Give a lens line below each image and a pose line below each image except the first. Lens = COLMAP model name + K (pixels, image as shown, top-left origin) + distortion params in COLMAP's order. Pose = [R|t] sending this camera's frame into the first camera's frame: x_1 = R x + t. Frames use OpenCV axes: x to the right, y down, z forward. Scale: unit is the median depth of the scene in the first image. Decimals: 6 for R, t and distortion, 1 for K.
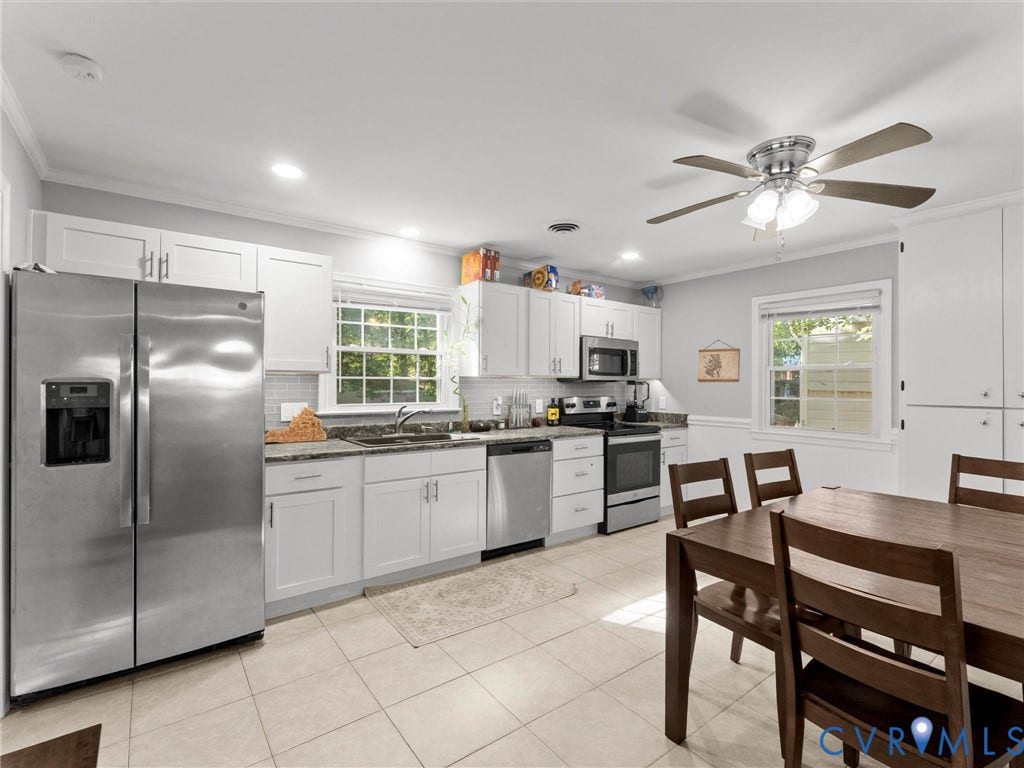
lens RADIAL K [[477.1, 0, 510.6], [0, 477.1, 381.2], [0, 0, 1]] dist [0.000441, -0.001796]
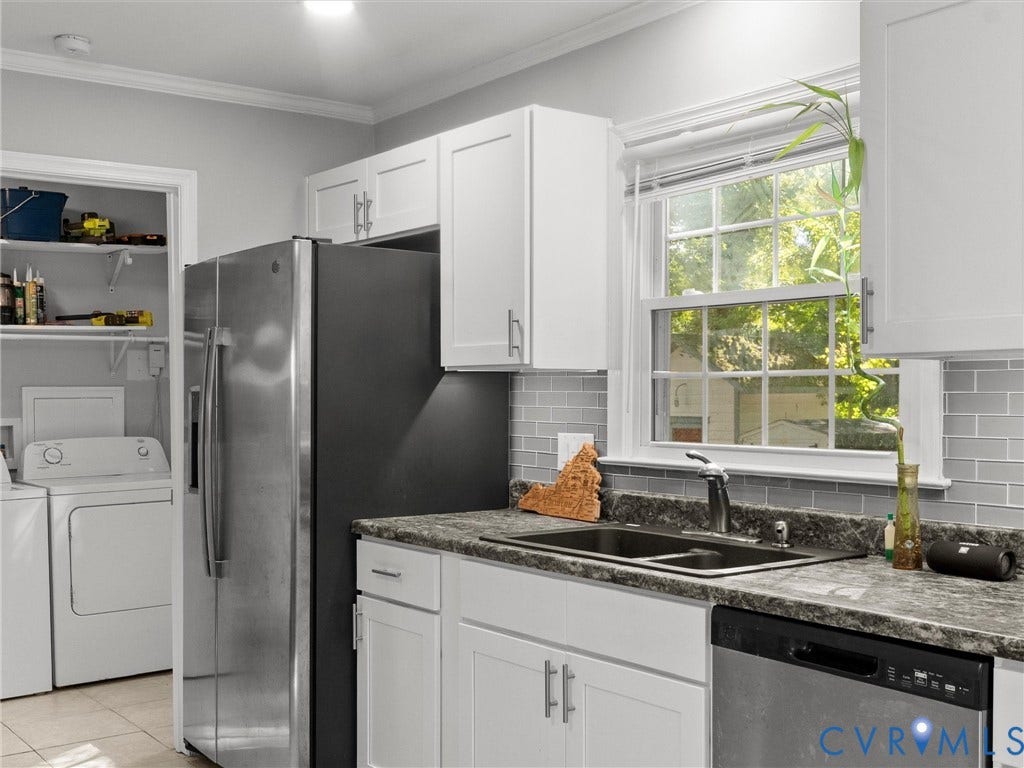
lens RADIAL K [[1184.5, 0, 519.0], [0, 1184.5, 392.9], [0, 0, 1]] dist [0.002048, 0.000000]
pose [[0.002565, -0.006209, -0.999977, 0.541927], [0.006895, 0.999957, -0.006192, 0.010530], [0.999973, -0.006879, 0.002608, 0.731696]]
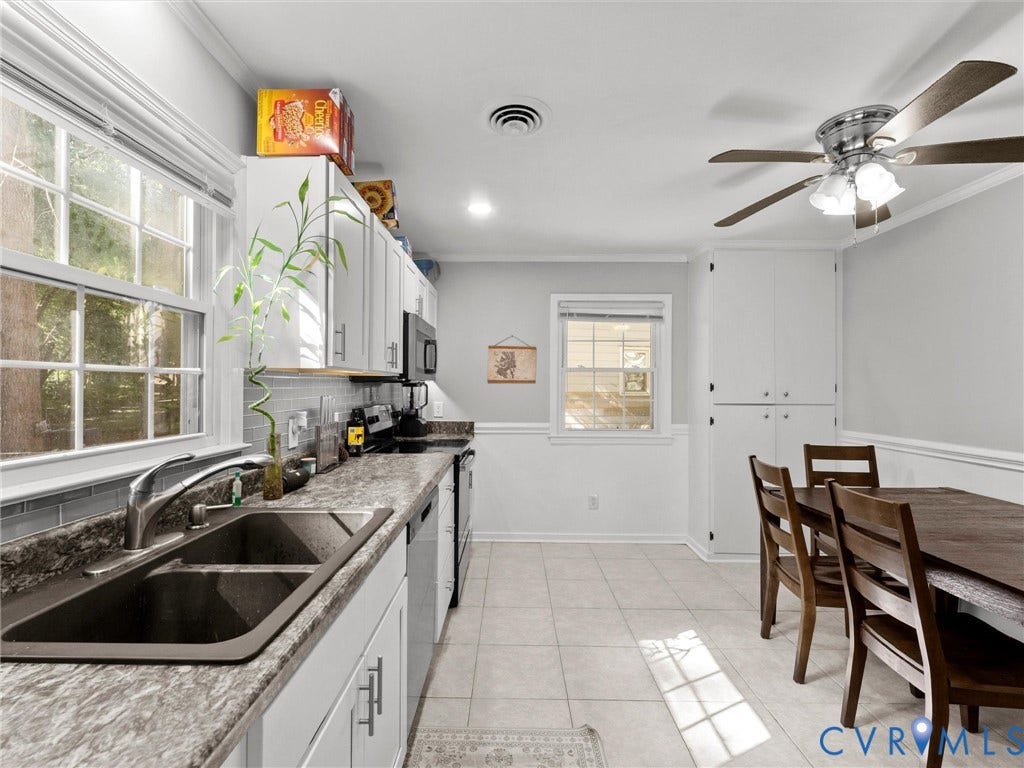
lens RADIAL K [[464.1, 0, 509.6], [0, 464.1, 383.9], [0, 0, 1]] dist [-0.004736, -0.000120]
pose [[0.609578, 0.002470, 0.792722, -0.279499], [-0.005968, 0.999981, 0.001473, 0.001757], [-0.792703, -0.005629, 0.609582, 0.537120]]
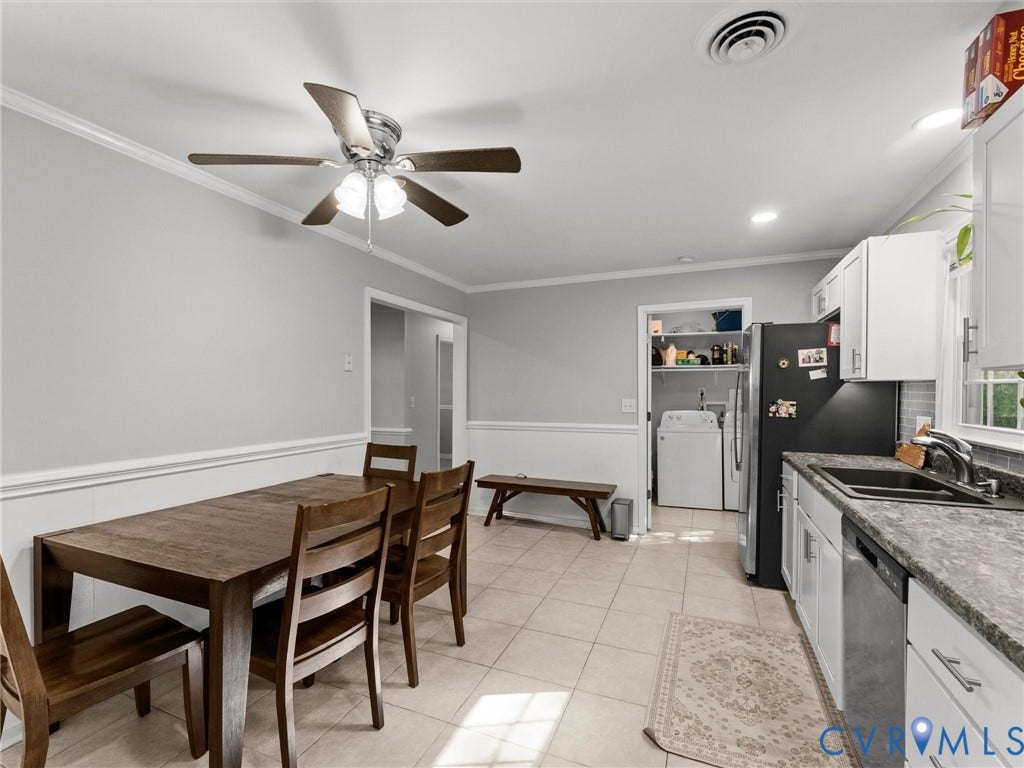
lens RADIAL K [[477.1, 0, 505.7], [0, 477.1, 388.7], [0, 0, 1]] dist [0.000441, -0.001796]
pose [[-0.863492, -0.010009, -0.504263, 0.431033], [-0.004668, 0.999919, -0.011854, 0.009363], [0.504341, -0.007882, -0.863469, 1.038512]]
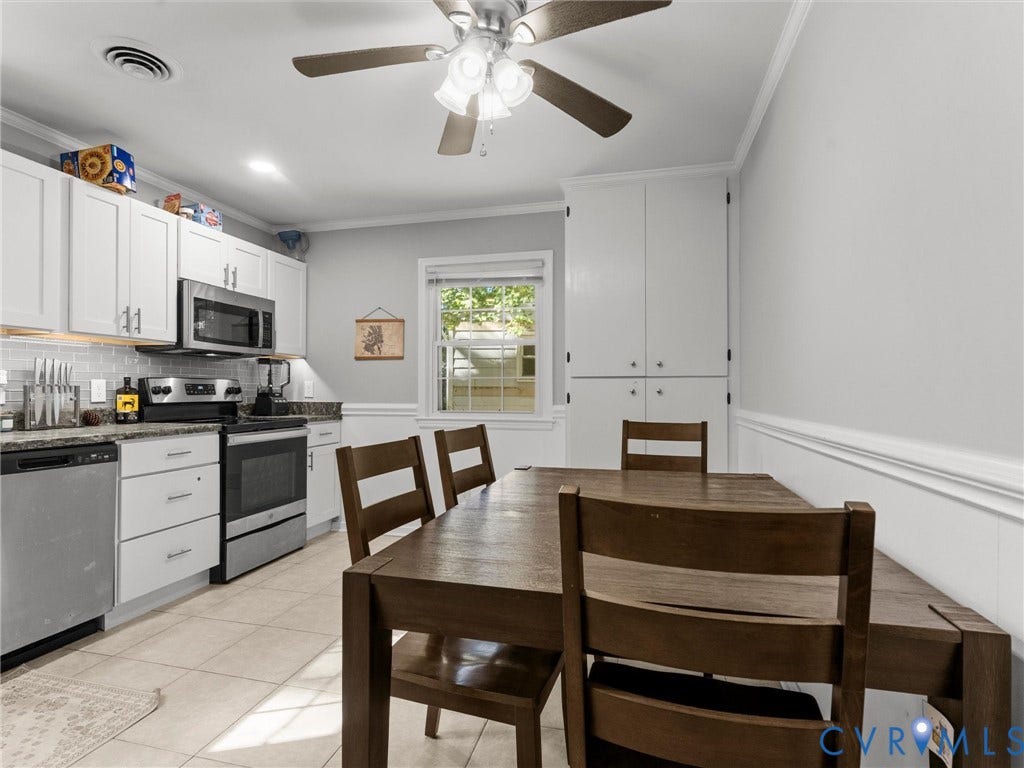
lens RADIAL K [[530.3, 0, 505.5], [0, 530.3, 387.7], [0, 0, 1]] dist [-0.005293, 0.000594]
pose [[0.779377, -0.002026, 0.626552, 0.046832], [0.000751, 0.999997, 0.002300, 0.051773], [-0.626555, -0.001322, 0.779376, 0.193481]]
